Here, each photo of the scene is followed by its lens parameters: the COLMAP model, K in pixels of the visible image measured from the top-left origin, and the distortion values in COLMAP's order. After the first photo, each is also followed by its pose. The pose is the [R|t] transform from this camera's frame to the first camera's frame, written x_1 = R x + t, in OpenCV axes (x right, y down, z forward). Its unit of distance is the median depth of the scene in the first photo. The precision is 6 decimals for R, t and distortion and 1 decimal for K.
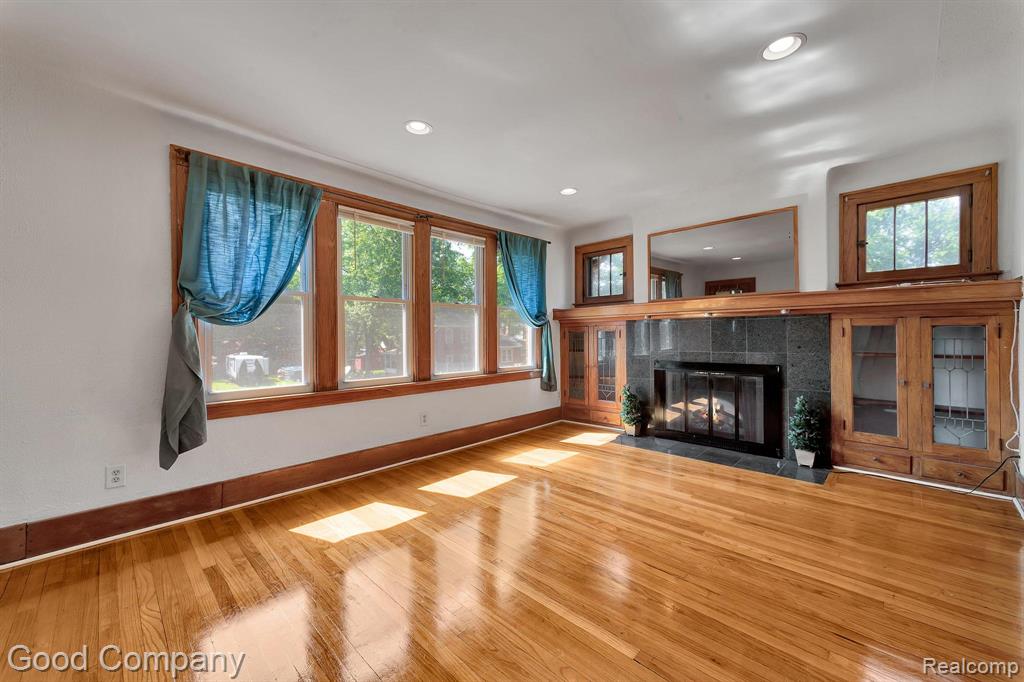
lens RADIAL K [[398.7, 0, 511.1], [0, 398.7, 337.2], [0, 0, 1]] dist [0.006606, 0.000197]
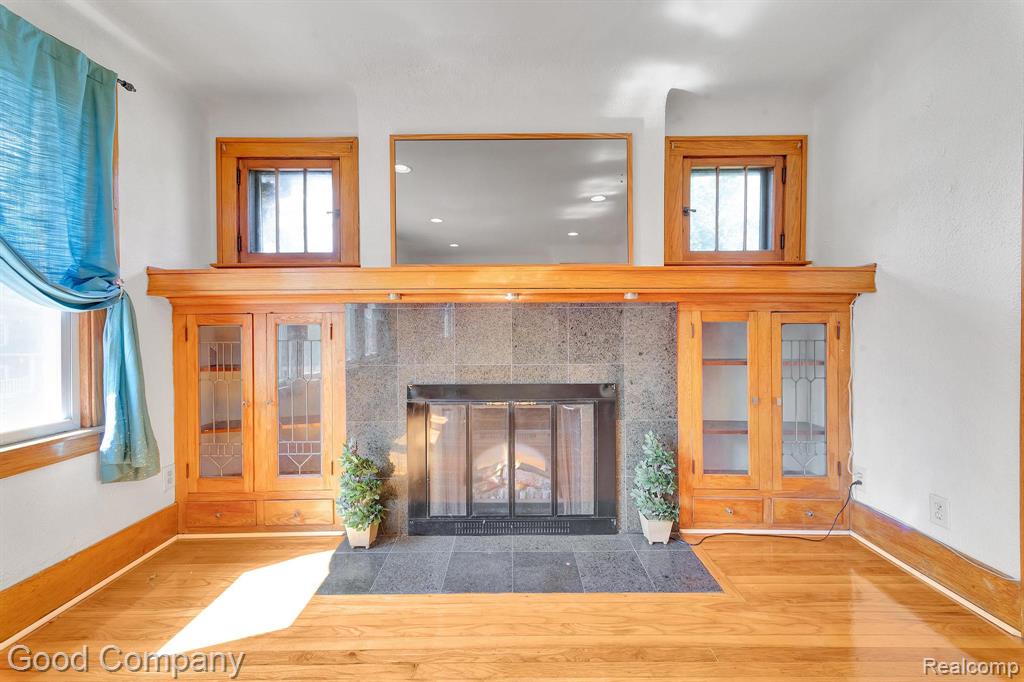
lens RADIAL K [[398.7, 0, 511.1], [0, 398.7, 337.2], [0, 0, 1]] dist [0.006606, 0.000197]
pose [[0.717072, -0.003841, 0.696988, 0.126559], [0.000085, 0.999985, 0.005423, -0.005007], [-0.696999, -0.003830, 0.717062, 0.677197]]
